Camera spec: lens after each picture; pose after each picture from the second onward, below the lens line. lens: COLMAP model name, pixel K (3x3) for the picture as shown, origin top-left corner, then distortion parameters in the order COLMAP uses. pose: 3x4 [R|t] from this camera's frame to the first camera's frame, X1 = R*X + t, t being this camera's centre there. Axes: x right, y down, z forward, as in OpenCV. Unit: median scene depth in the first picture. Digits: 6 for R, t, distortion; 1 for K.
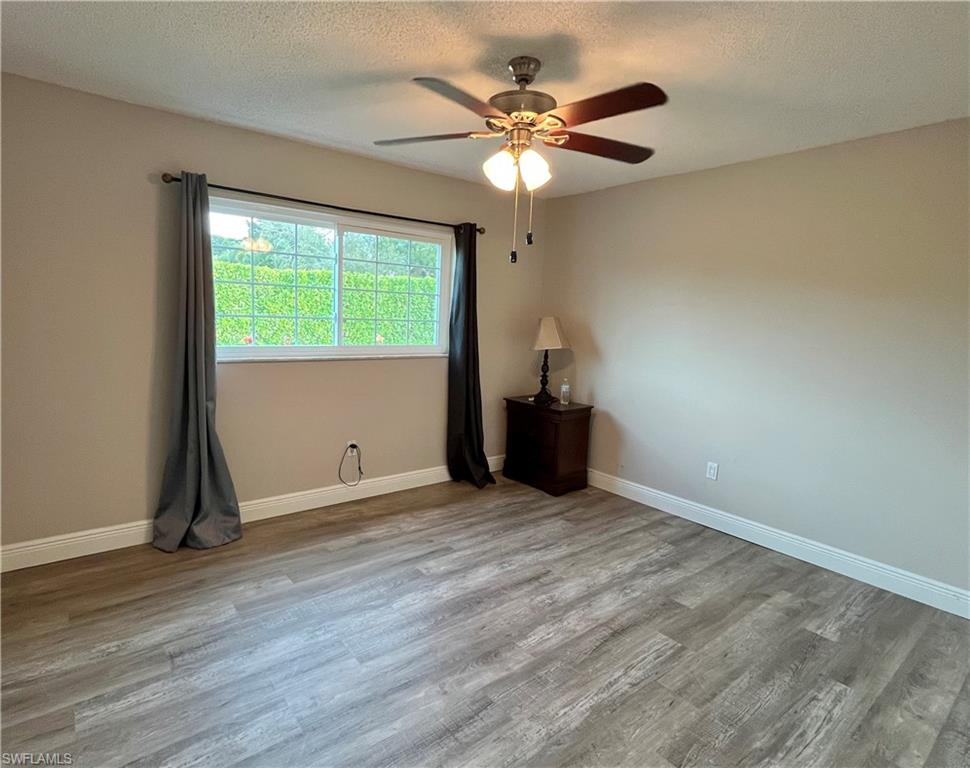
lens RADIAL K [[536.5, 0, 488.5], [0, 536.5, 383.4], [0, 0, 1]] dist [0.006451, -0.004500]
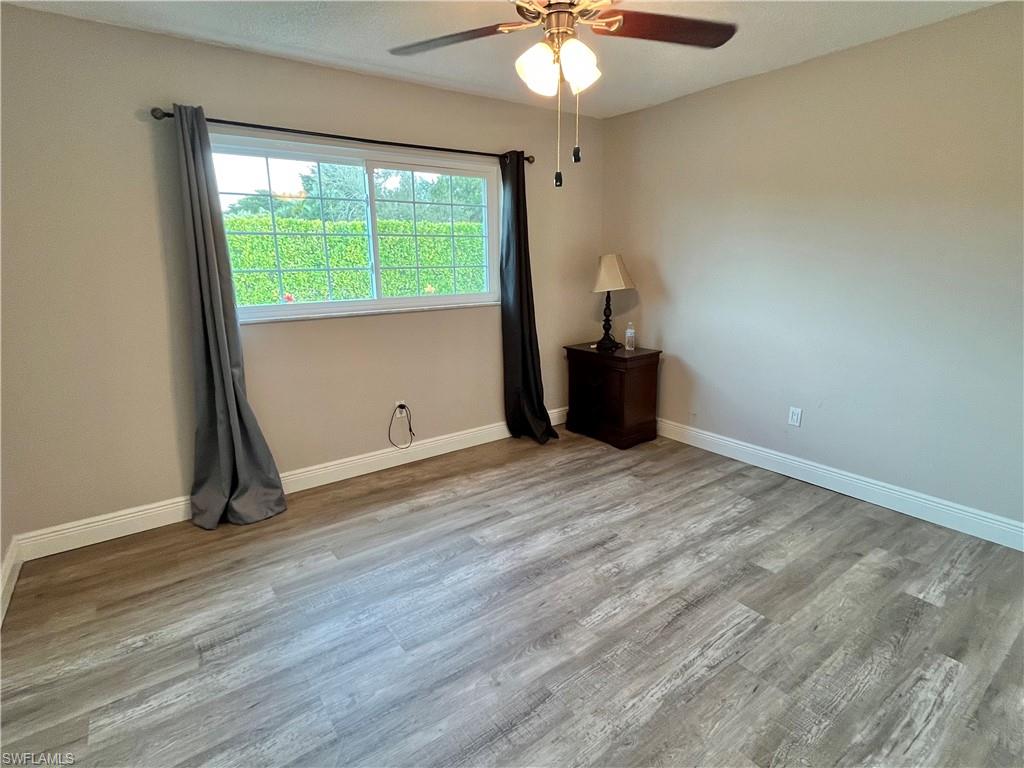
lens RADIAL K [[530.6, 0, 531.5], [0, 530.6, 390.6], [0, 0, 1]] dist [0.000535, -0.001391]
pose [[0.997623, -0.042976, -0.053859, 0.031118], [0.048864, 0.992363, 0.113262, -0.005821], [0.048580, -0.115625, 0.992104, 0.129745]]
